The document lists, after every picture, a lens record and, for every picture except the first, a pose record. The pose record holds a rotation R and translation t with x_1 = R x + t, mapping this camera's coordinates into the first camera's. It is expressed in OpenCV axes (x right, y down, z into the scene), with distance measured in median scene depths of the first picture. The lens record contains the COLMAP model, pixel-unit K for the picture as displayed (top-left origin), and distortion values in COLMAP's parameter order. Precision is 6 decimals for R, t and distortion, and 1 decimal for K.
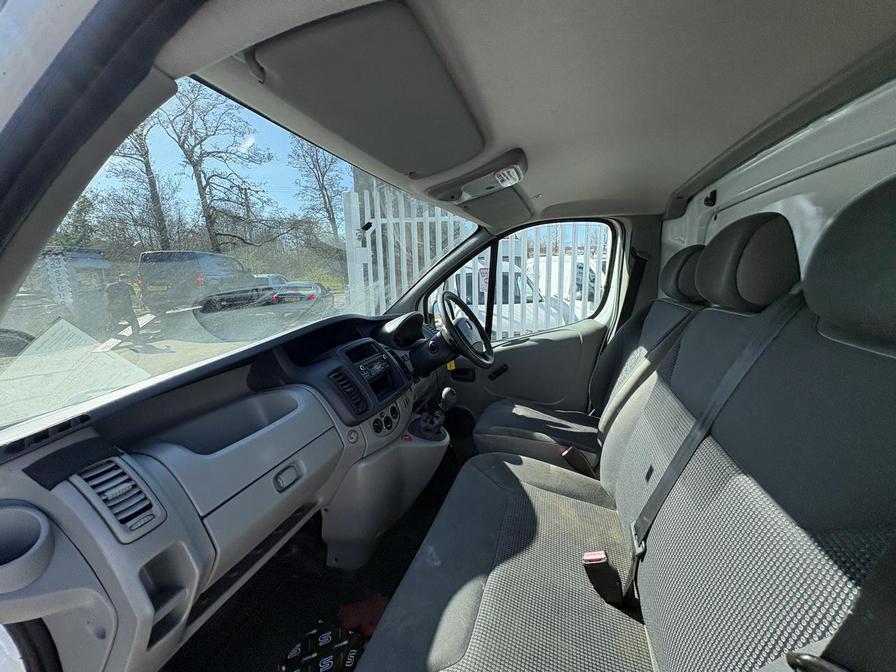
lens RADIAL K [[355.6, 0, 448.0], [0, 355.6, 336.0], [0, 0, 1]] dist [-0.003126, 0.000104]
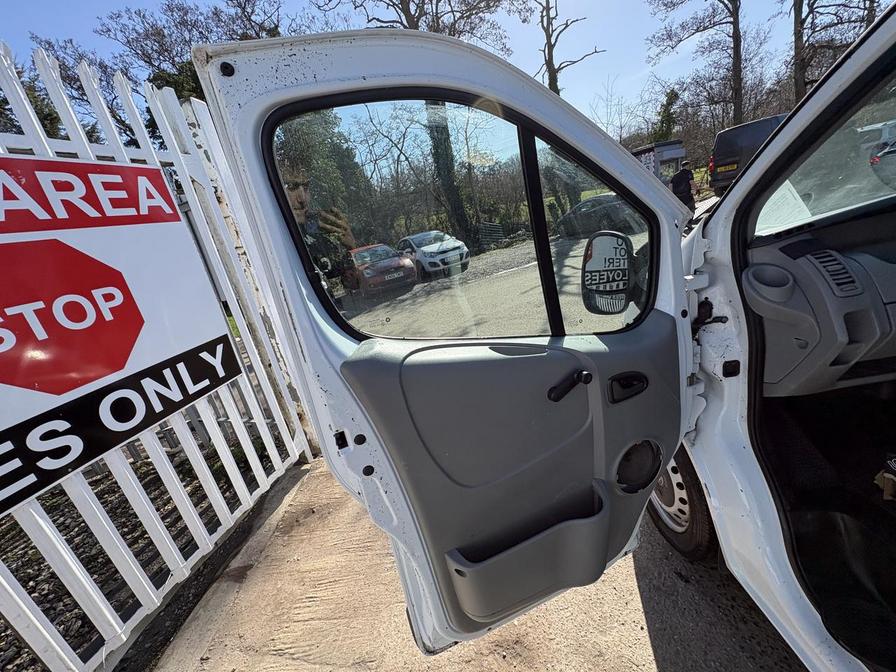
lens RADIAL K [[354.4, 0, 448.0], [0, 354.4, 336.0], [0, 0, 1]] dist [0.000398, -0.000290]
pose [[0.277535, 0.269223, -0.922222, 0.004186], [0.024361, 0.957652, 0.286897, 0.006065], [0.960407, -0.102090, 0.259223, -0.030506]]
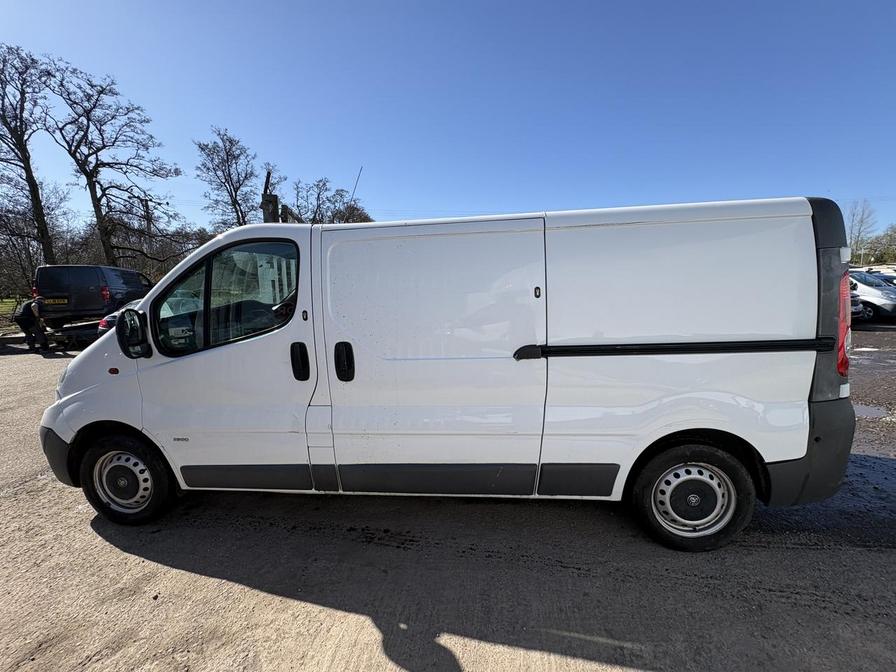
lens RADIAL K [[357.5, 0, 446.4], [0, 357.5, 333.7], [0, 0, 1]] dist [0.002428, 0.000539]
pose [[0.980691, -0.016480, 0.194866, 0.036919], [0.027245, 0.998239, -0.052692, 0.022115], [-0.193655, 0.056984, 0.979413, -0.112101]]
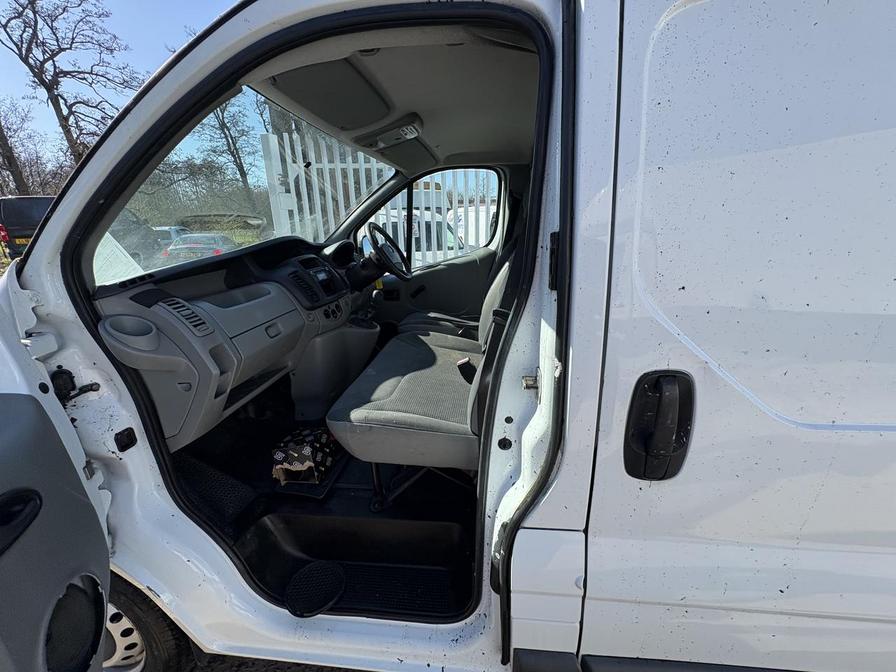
lens RADIAL K [[354.4, 0, 448.0], [0, 354.4, 336.0], [0, 0, 1]] dist [0.000398, -0.000290]
pose [[0.981402, -0.054268, 0.184136, 0.000535], [0.031703, 0.991857, 0.123350, 0.010047], [-0.189330, -0.115218, 0.975130, -0.026160]]
